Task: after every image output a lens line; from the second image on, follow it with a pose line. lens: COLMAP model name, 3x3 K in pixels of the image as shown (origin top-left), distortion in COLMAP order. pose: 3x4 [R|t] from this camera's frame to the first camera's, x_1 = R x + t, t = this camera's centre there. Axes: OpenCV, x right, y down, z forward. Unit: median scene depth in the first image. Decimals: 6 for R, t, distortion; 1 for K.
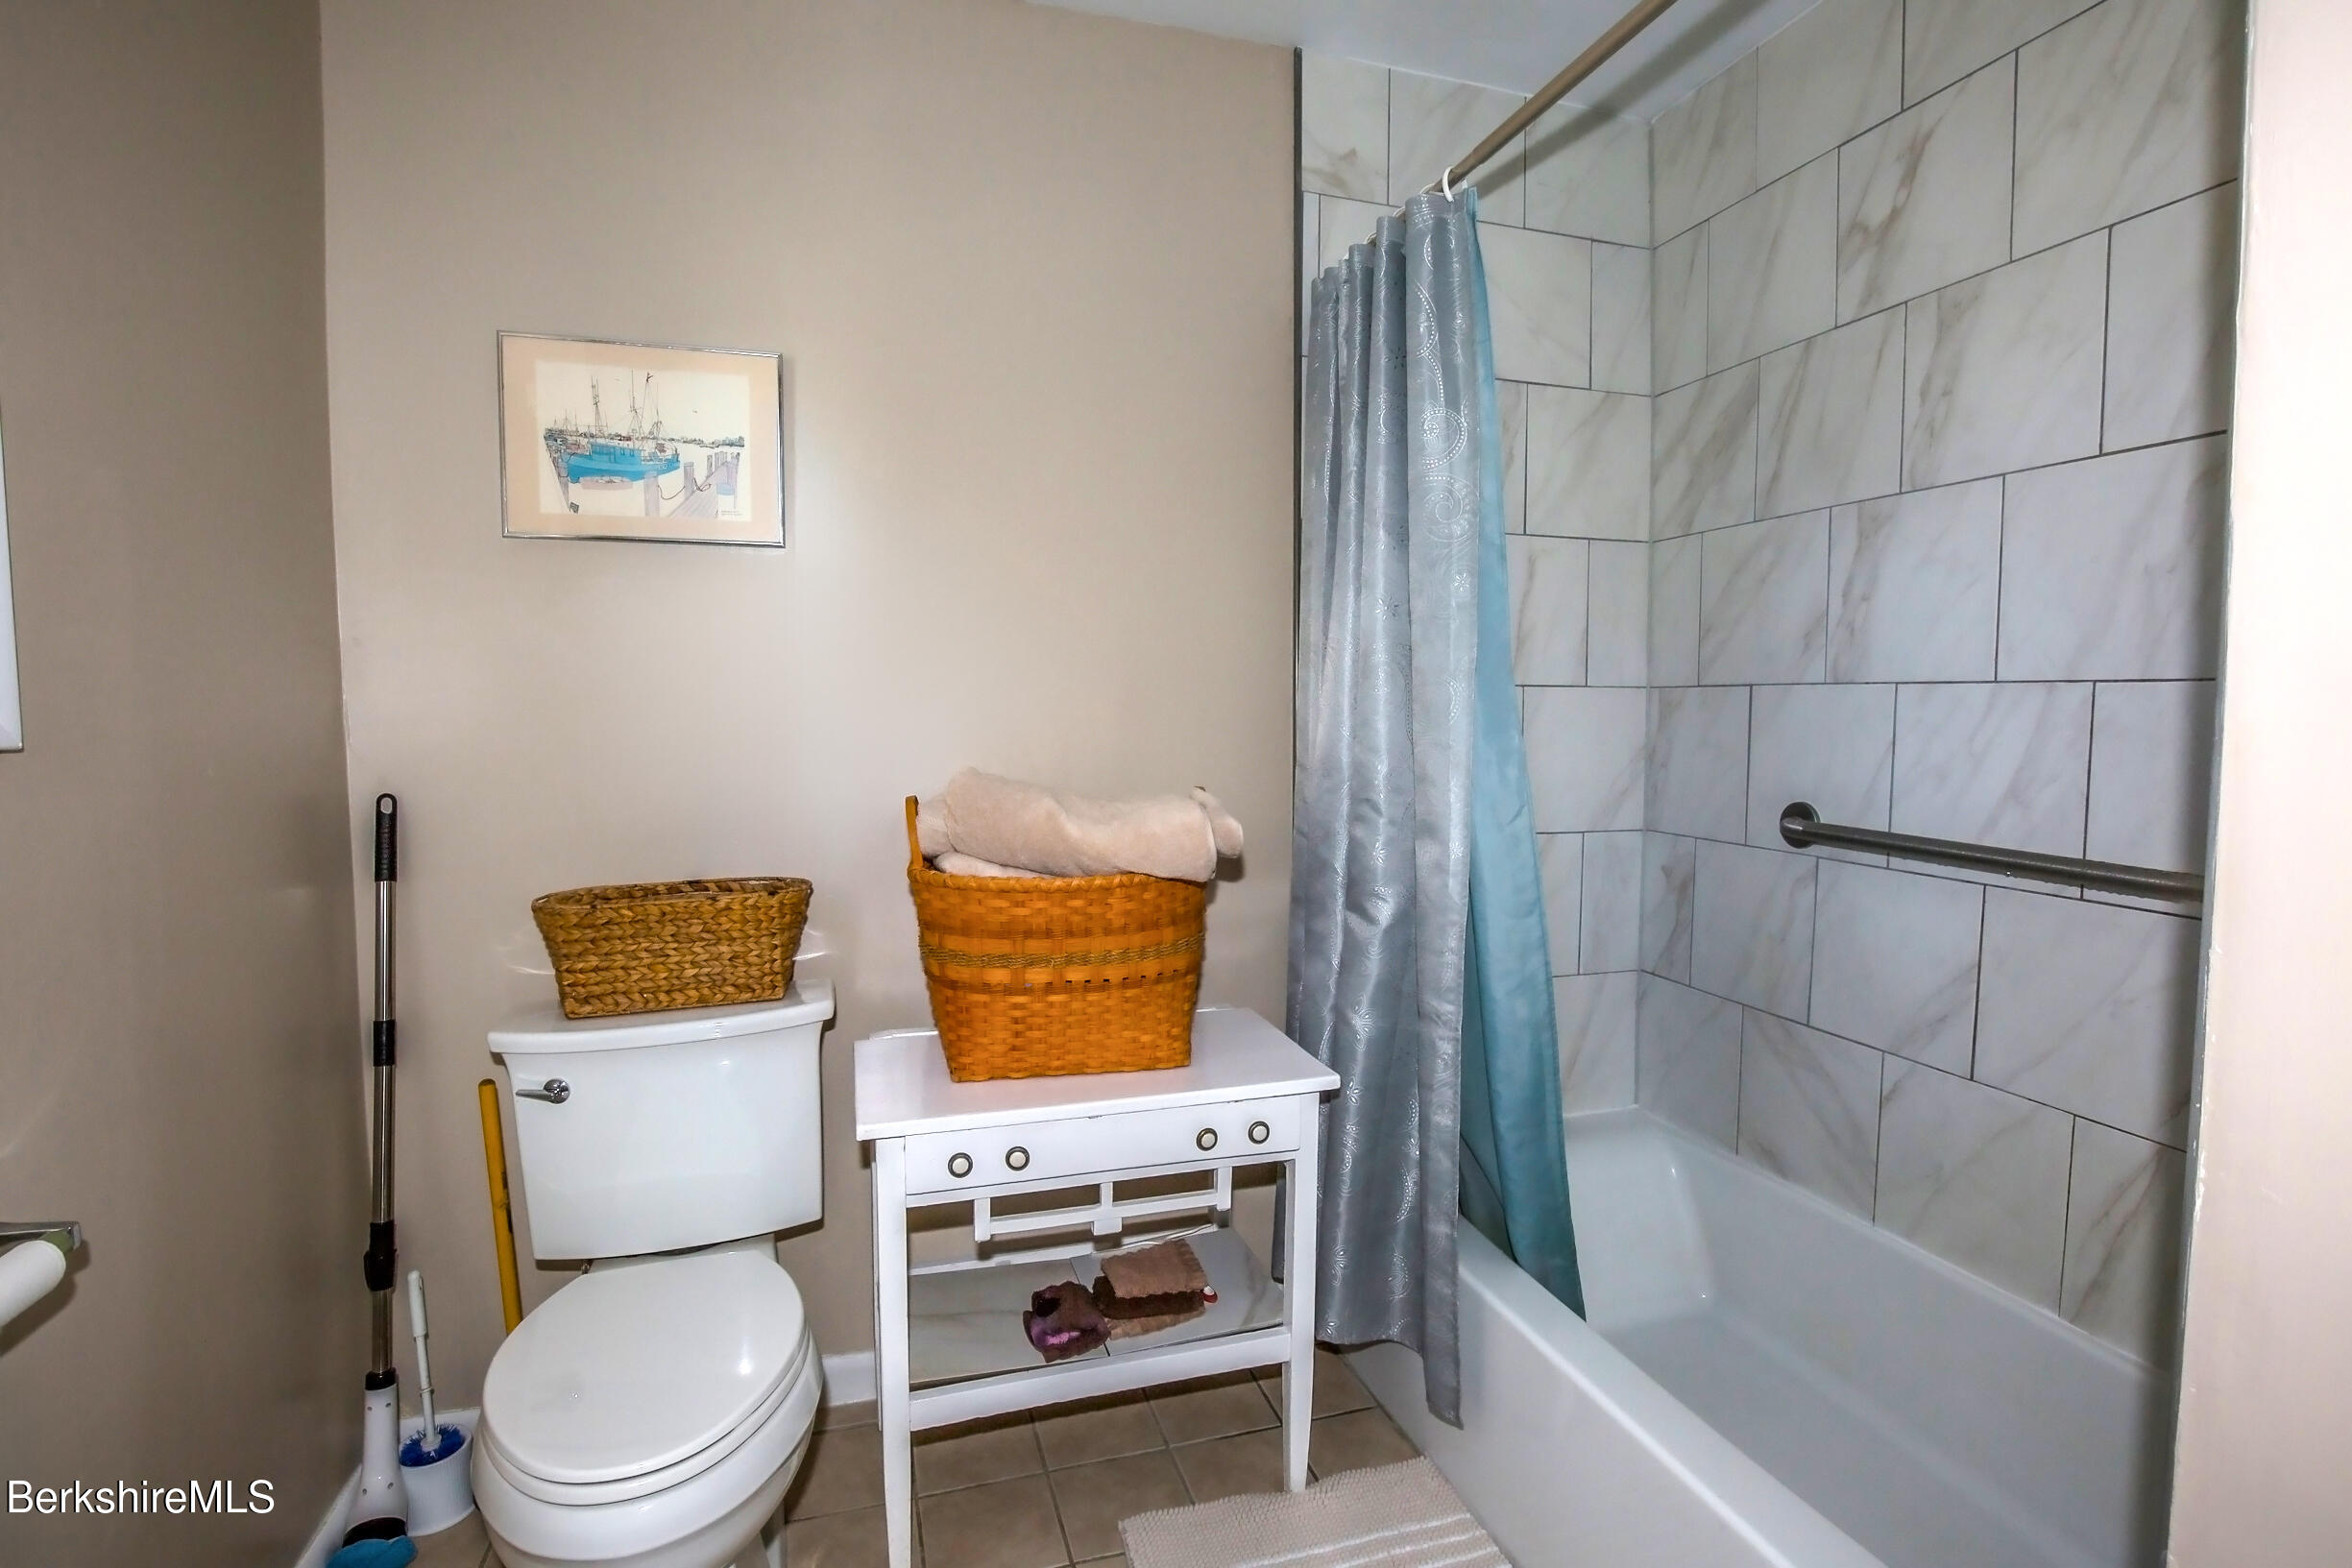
lens RADIAL K [[1072.7, 0, 1176.0], [0, 1072.7, 784.0], [0, 0, 1]] dist [-0.002447, -0.013966]
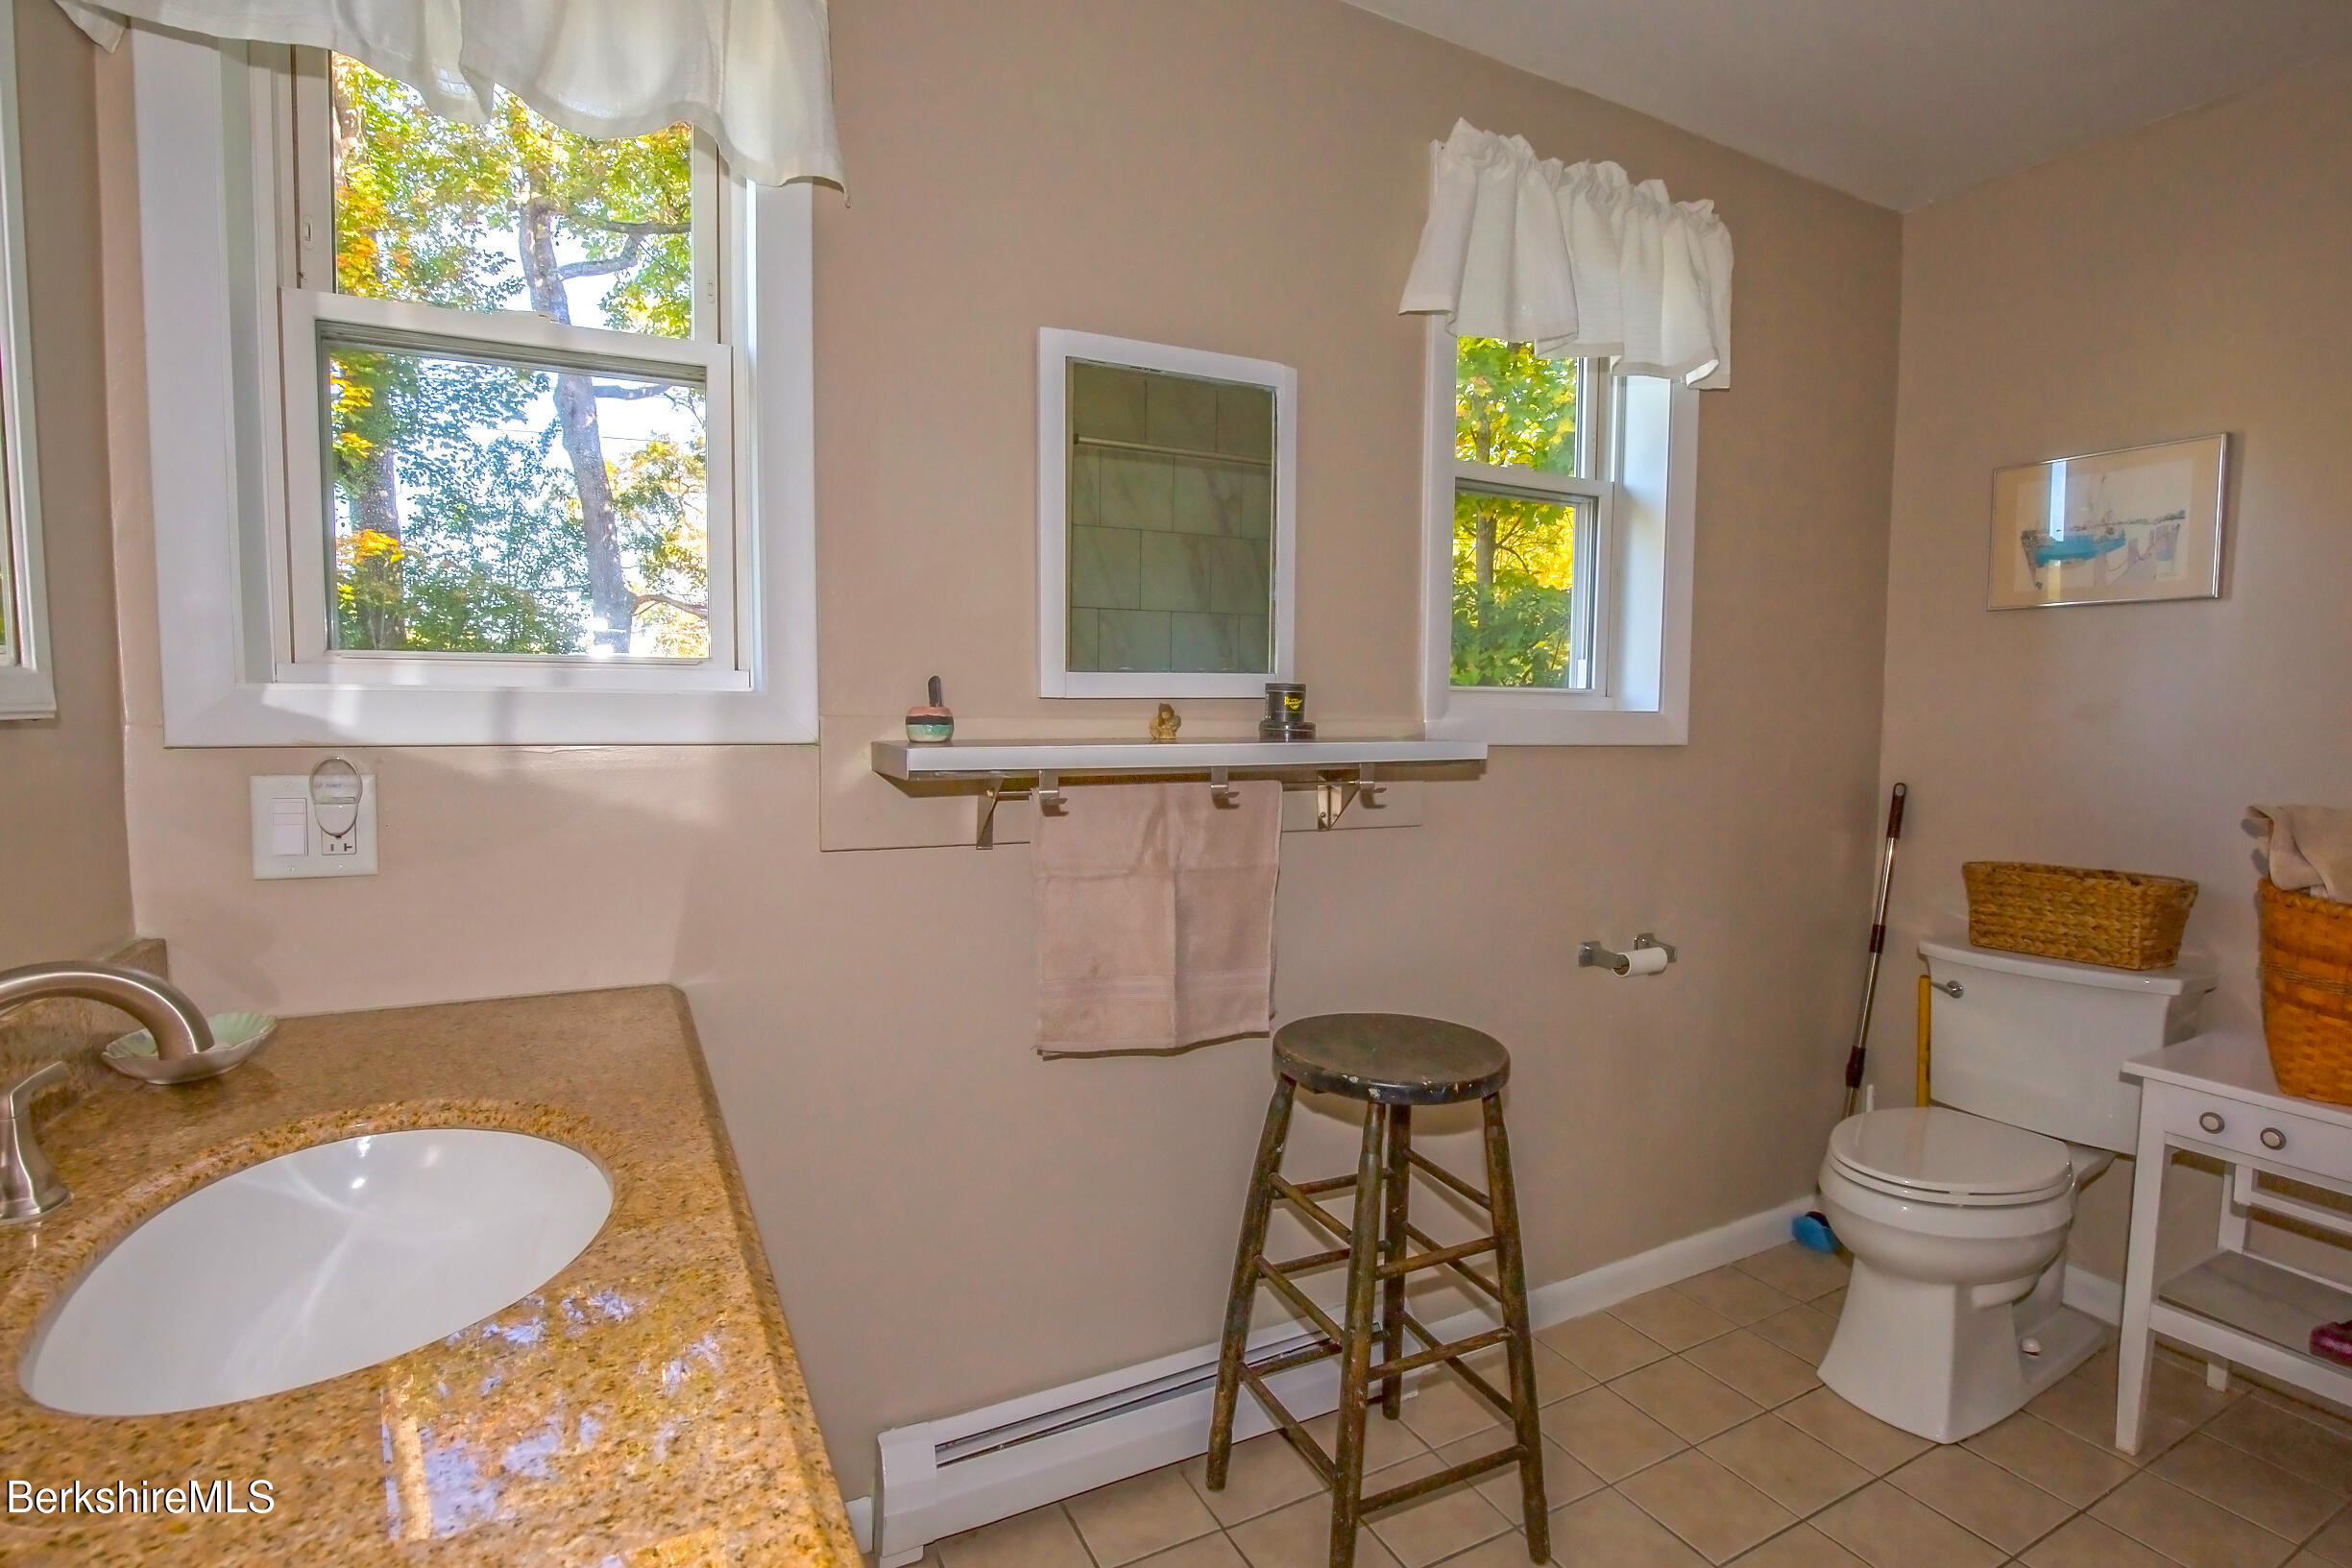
lens RADIAL K [[1072.7, 0, 1176.0], [0, 1072.7, 784.0], [0, 0, 1]] dist [-0.002447, -0.013966]
pose [[0.168996, 0.074453, -0.982801, 0.636365], [-0.073947, 0.995290, 0.062683, -0.009106], [0.982839, 0.062082, 0.173706, -0.322102]]
